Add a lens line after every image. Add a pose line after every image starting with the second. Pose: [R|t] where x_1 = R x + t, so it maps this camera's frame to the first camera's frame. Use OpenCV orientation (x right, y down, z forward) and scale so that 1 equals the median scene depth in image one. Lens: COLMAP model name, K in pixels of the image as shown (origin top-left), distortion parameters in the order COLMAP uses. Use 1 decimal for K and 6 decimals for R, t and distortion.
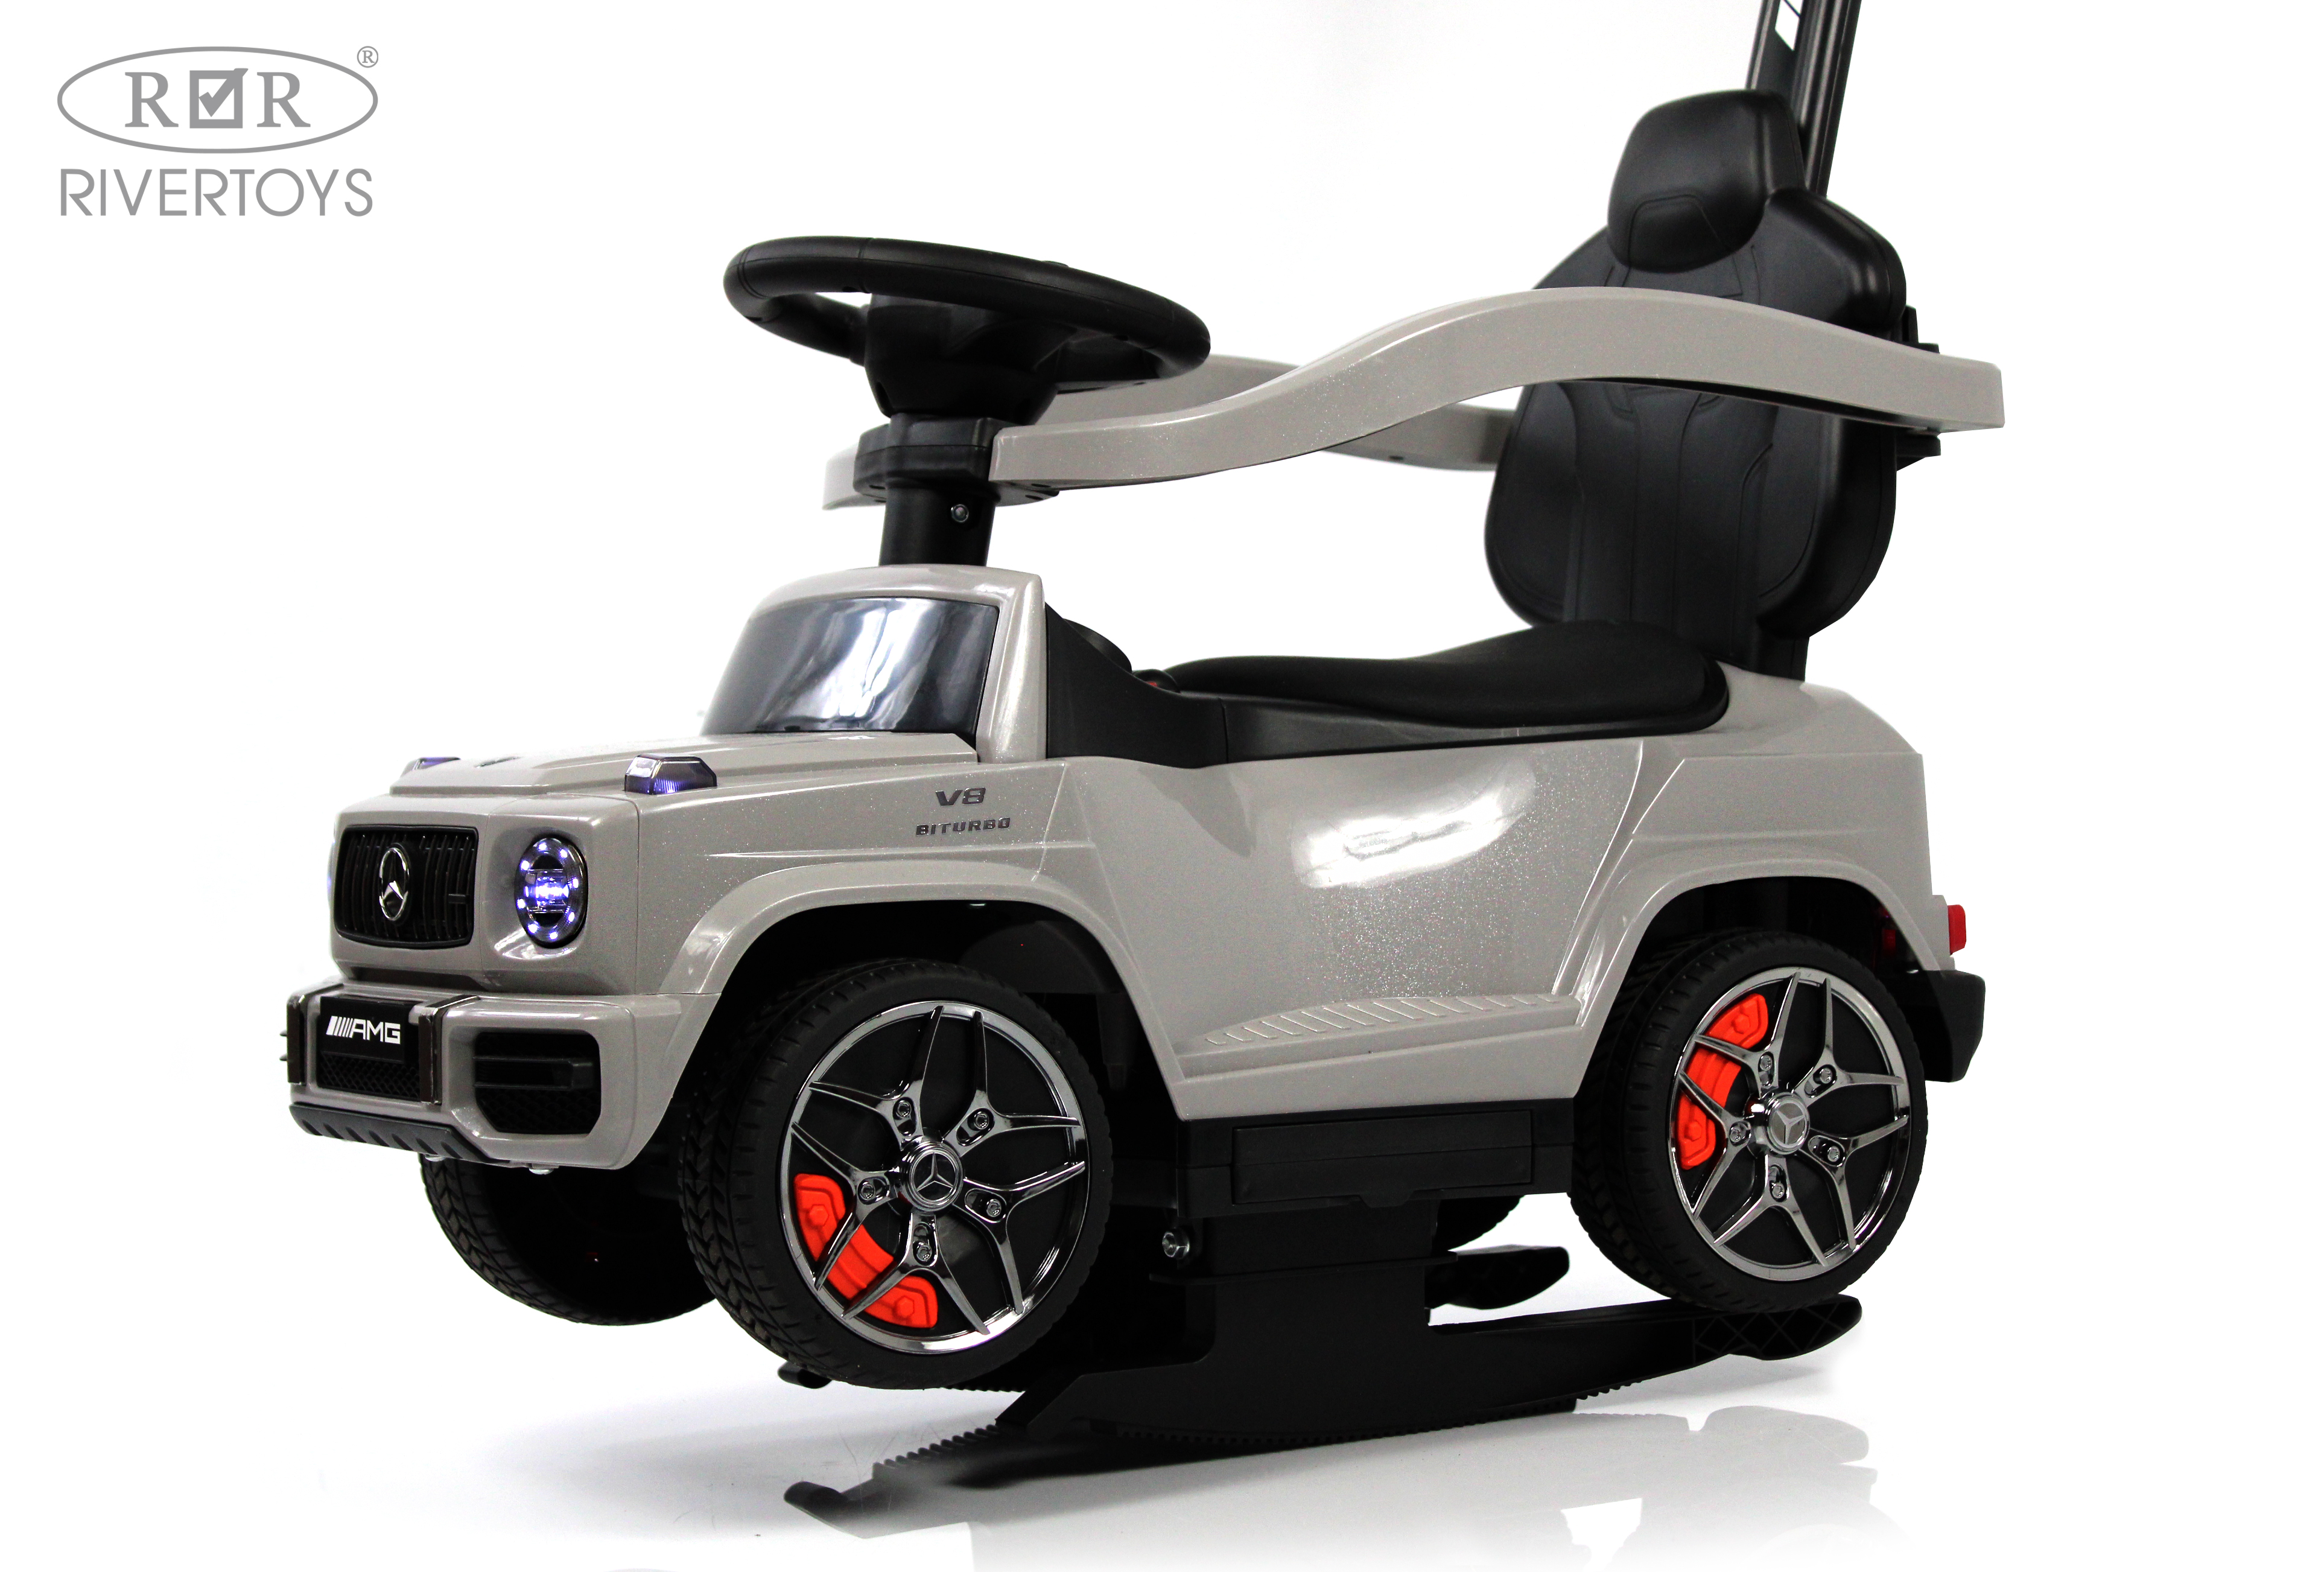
lens RADIAL K [[4862.9, 0, 1153.4], [0, 4862.9, 789.3], [0, 0, 1]] dist [0.097721, 0.000000]
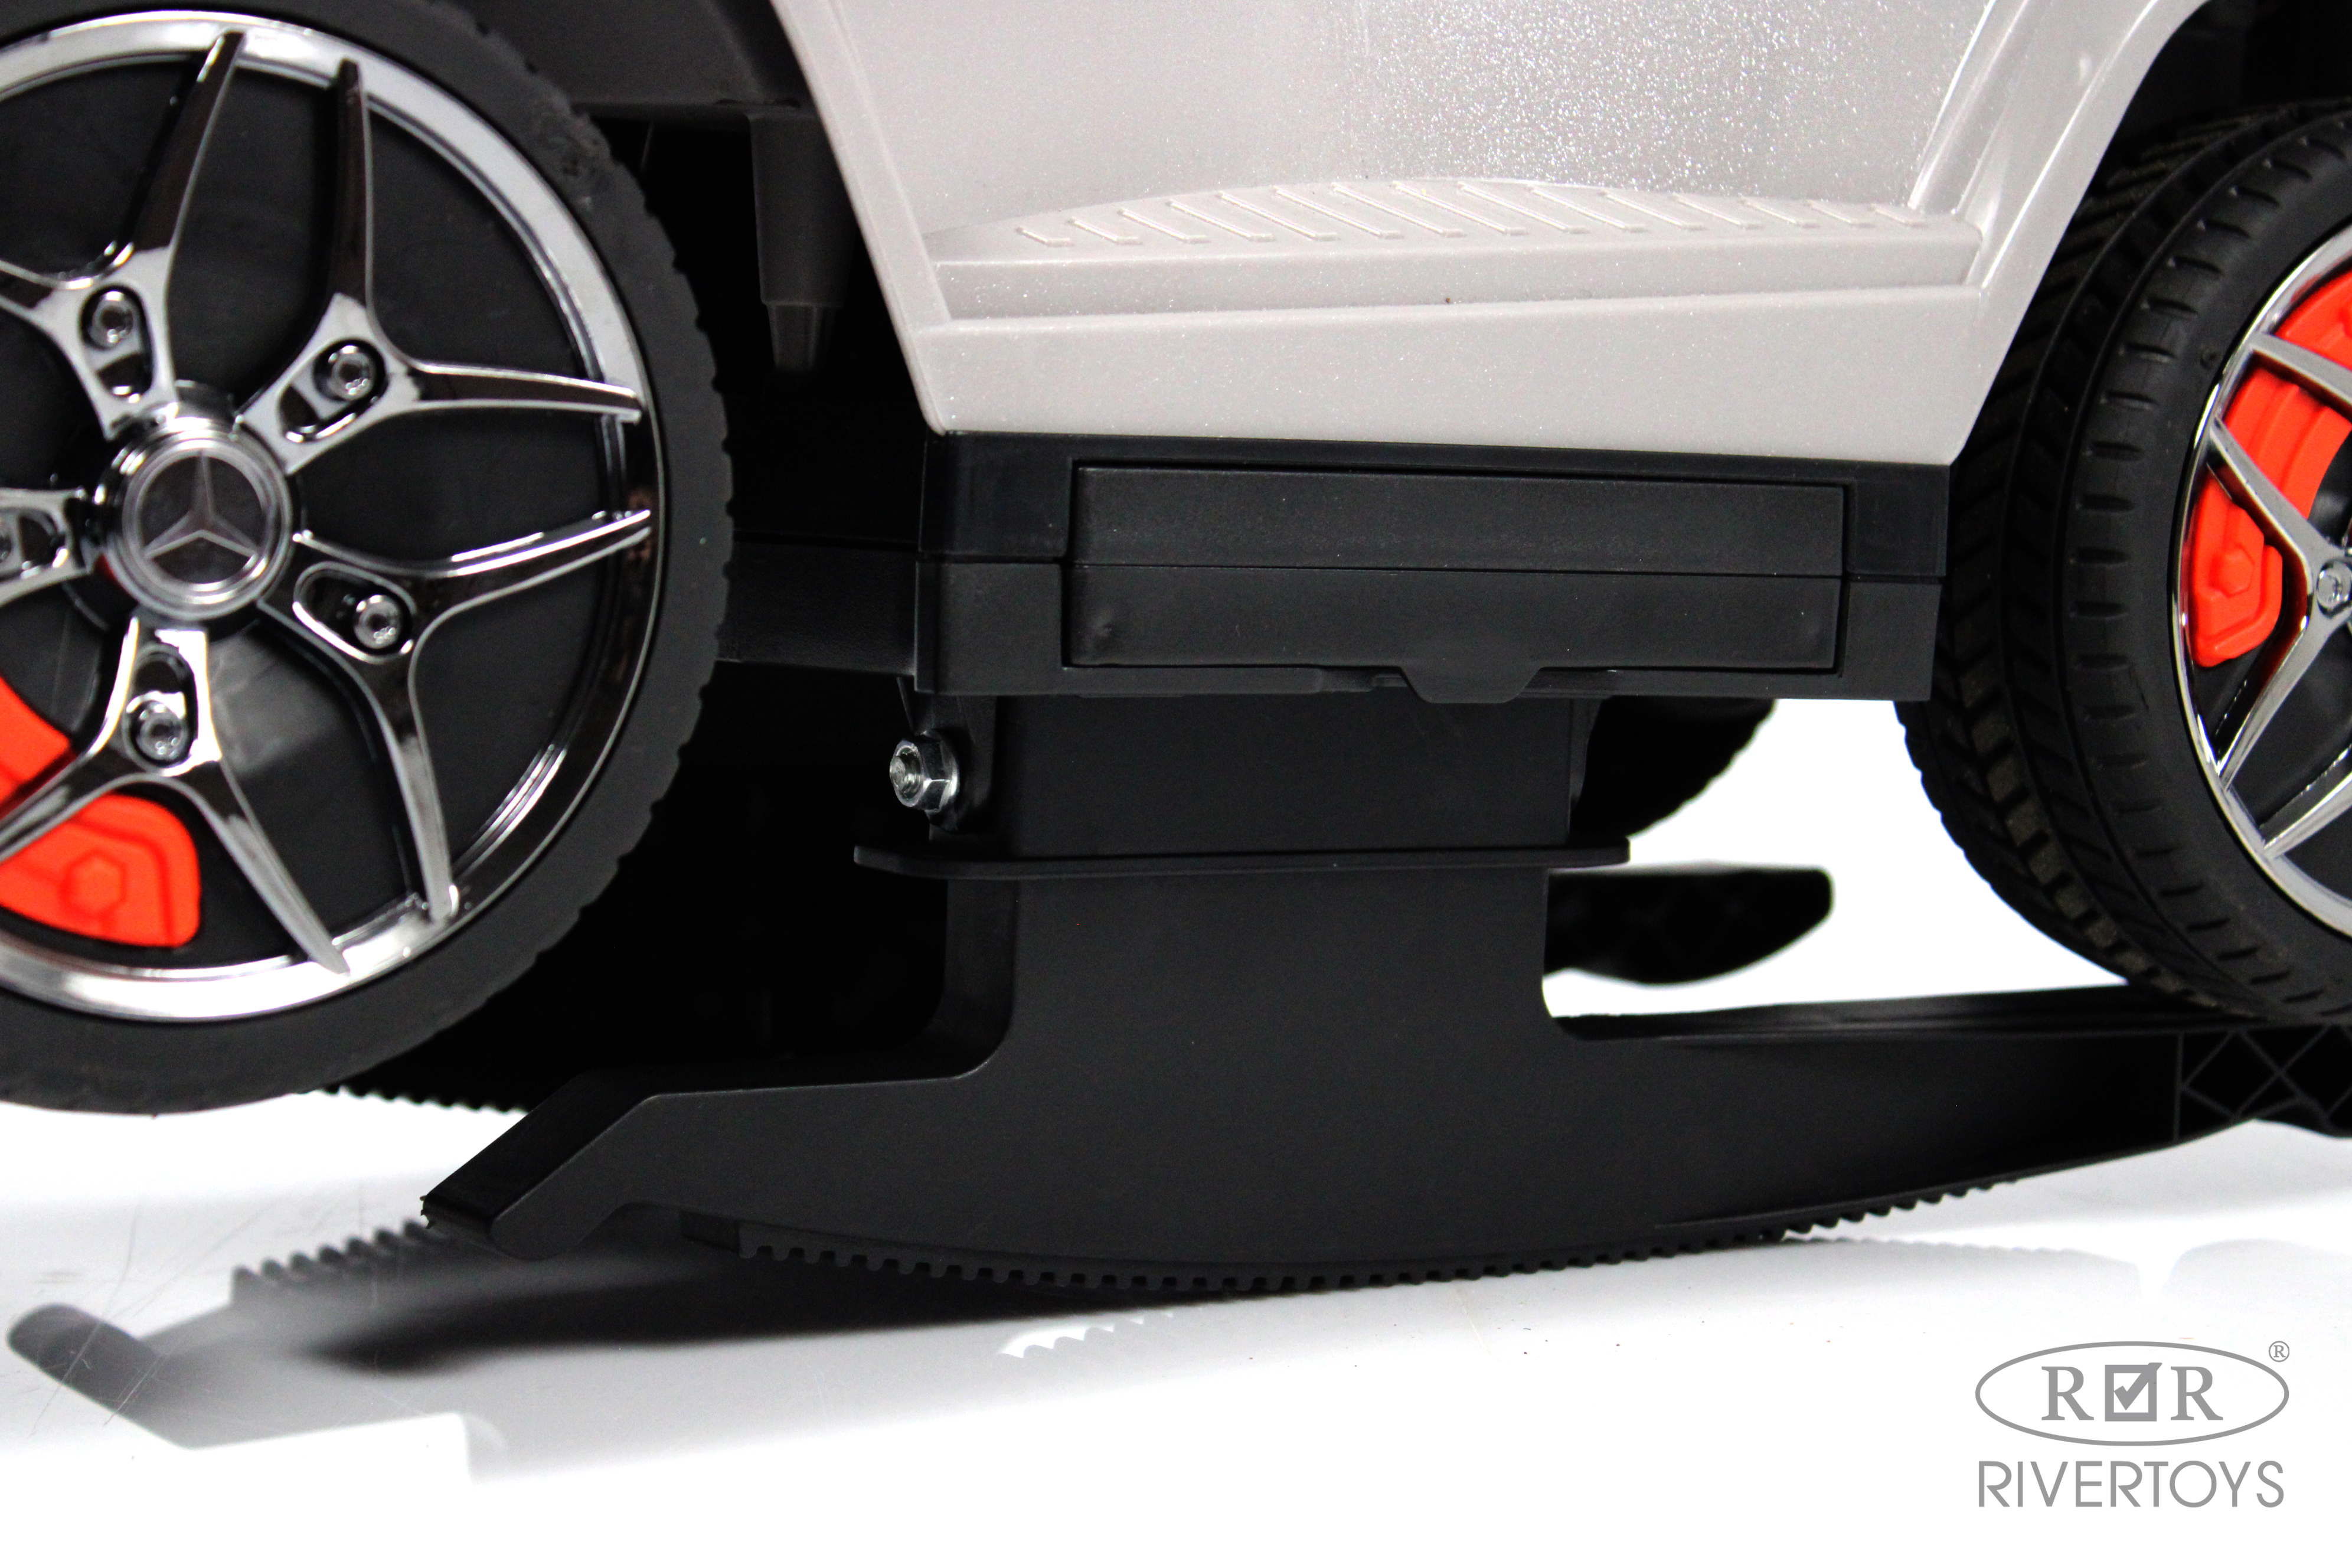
lens RADIAL K [[5133.8, 0, 1179.0], [0, 5133.8, 789.0], [0, 0, 1]] dist [0.195994, 0.000000]
pose [[0.998679, 0.051302, 0.002776, 0.024277], [-0.051374, 0.996532, 0.065462, 0.067517], [0.000592, -0.065518, 0.997851, 0.596534]]
